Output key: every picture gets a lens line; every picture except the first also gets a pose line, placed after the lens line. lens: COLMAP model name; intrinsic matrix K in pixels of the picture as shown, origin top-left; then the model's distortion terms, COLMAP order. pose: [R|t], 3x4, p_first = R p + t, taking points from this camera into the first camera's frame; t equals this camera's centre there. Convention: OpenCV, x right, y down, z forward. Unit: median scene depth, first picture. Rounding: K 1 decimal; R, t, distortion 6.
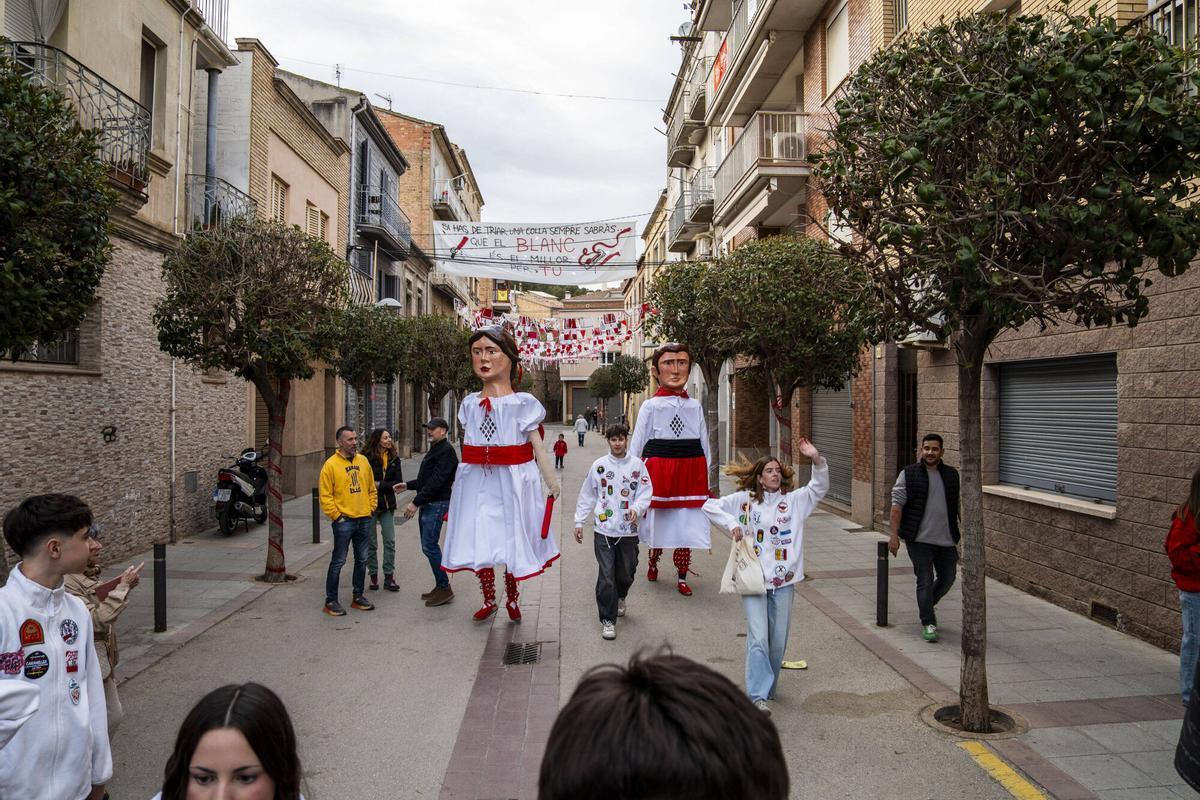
lens RADIAL K [[761.6, 0, 586.8], [0, 761.6, 385.5], [0, 0, 1]] dist [-0.099405, 0.056863]
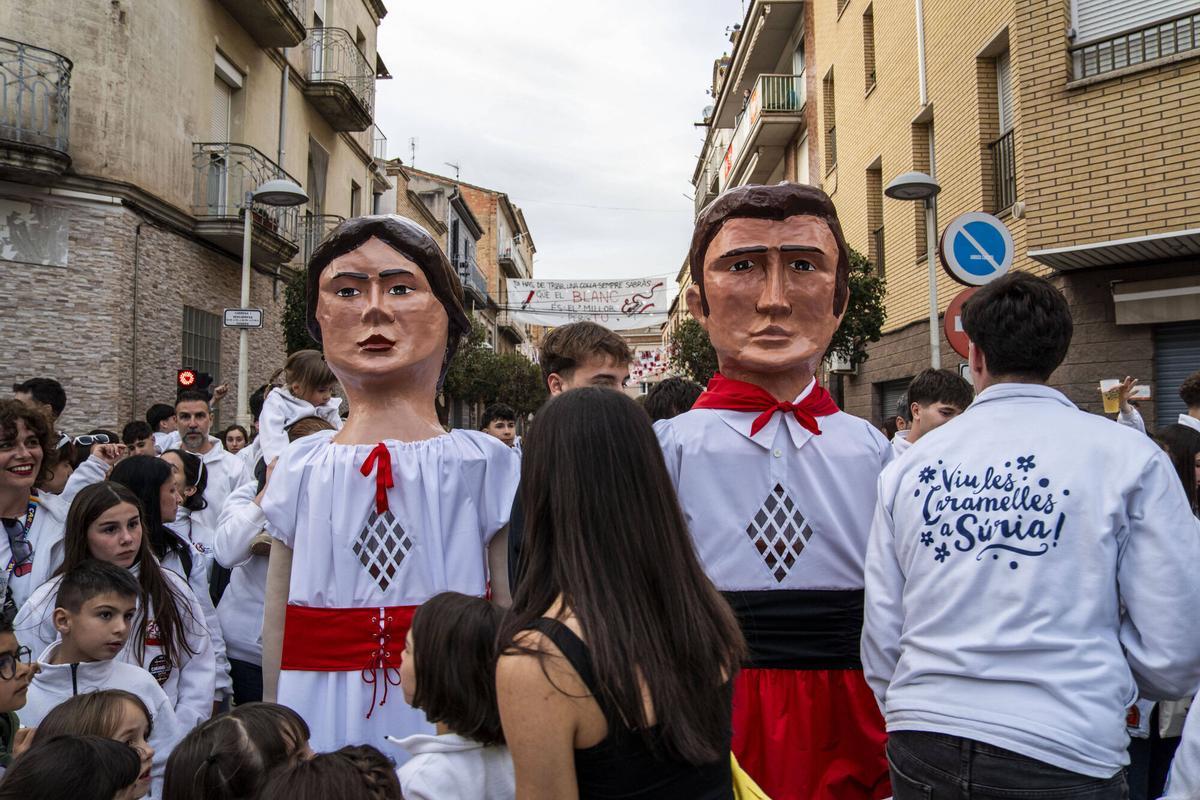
lens RADIAL K [[918.3, 0, 590.9], [0, 918.3, 405.3], [0, 0, 1]] dist [-0.116890, 0.045593]
pose [[0.999091, -0.008141, -0.041849, 0.000851], [0.007178, 0.999707, -0.023109, 0.030820], [0.042025, 0.022787, 0.998857, -0.522258]]
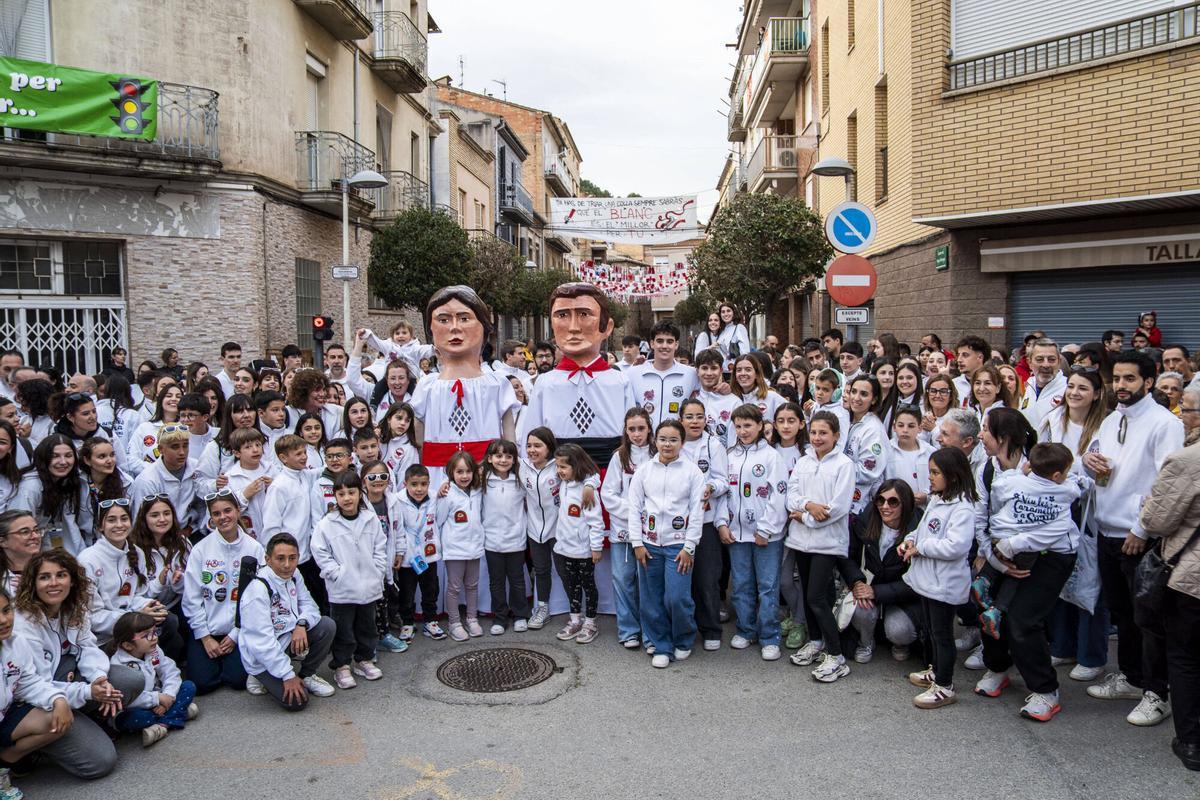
lens RADIAL K [[1039.7, 0, 612.0], [0, 1039.7, 408.0], [0, 0, 1]] dist [-0.054387, -0.029496]
pose [[0.995261, -0.006074, -0.097050, 0.092865], [0.014709, 0.995967, 0.088507, -0.001540], [0.096121, -0.089515, 0.991336, -0.912661]]
